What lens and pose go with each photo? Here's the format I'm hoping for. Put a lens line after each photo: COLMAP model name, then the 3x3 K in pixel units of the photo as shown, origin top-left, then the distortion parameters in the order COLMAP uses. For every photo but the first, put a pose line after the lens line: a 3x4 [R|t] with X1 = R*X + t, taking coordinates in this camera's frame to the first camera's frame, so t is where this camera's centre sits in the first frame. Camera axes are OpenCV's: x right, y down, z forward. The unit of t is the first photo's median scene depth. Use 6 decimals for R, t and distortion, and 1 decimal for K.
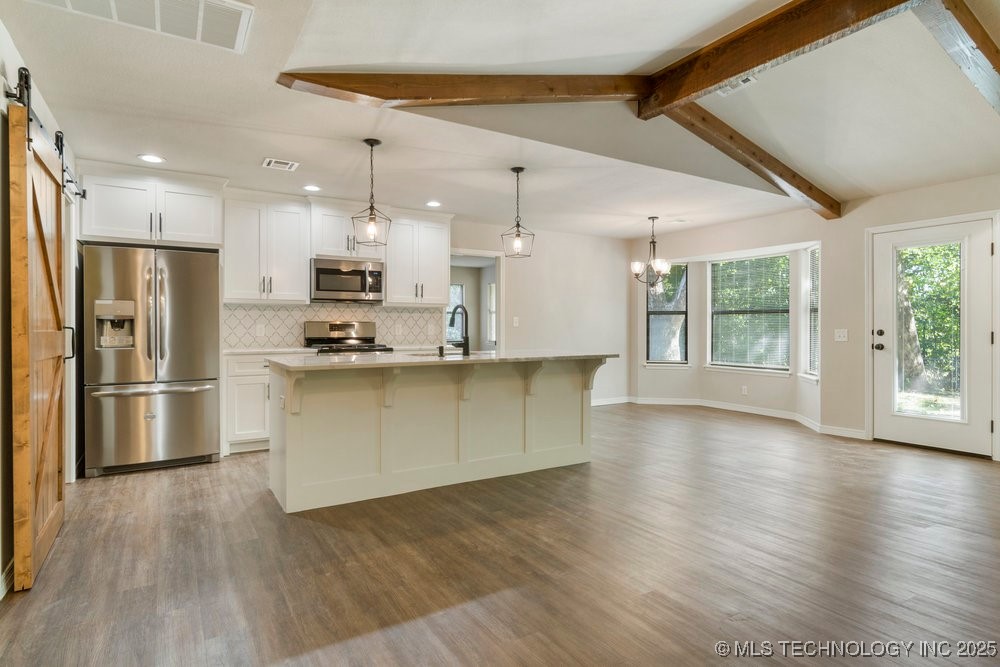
lens RADIAL K [[545.8, 0, 499.0], [0, 545.8, 329.1], [0, 0, 1]] dist [0.000287, 0.000701]
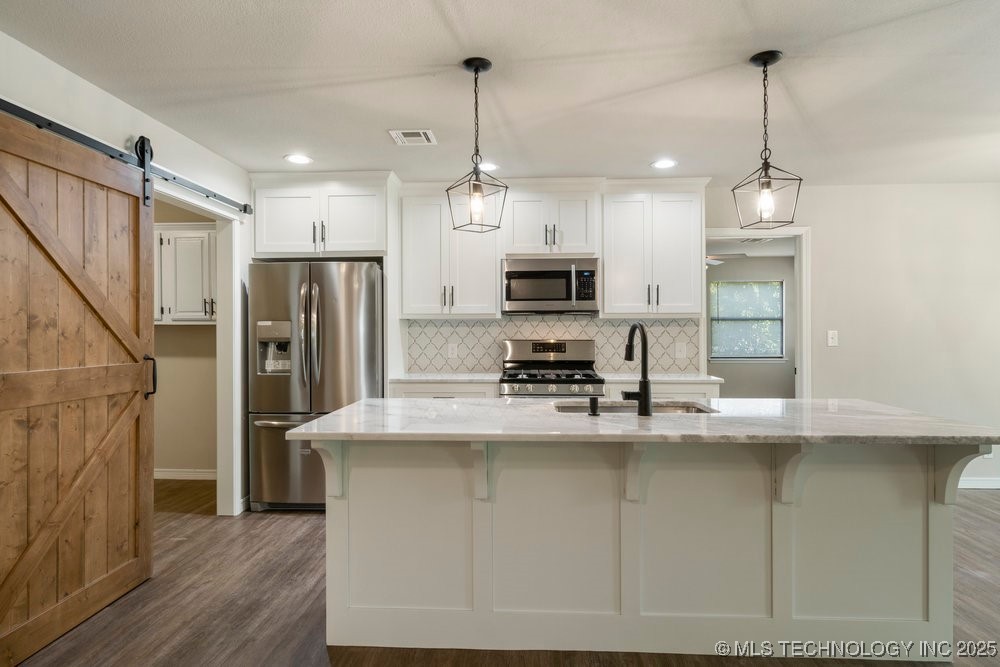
lens RADIAL K [[560.0, 0, 494.6], [0, 560.0, 329.9], [0, 0, 1]] dist [-0.003822, 0.002339]
pose [[0.820776, -0.003386, -0.571240, 0.102362], [0.001354, 0.999991, -0.003983, -0.025997], [0.571248, 0.002496, 0.820774, 0.336718]]
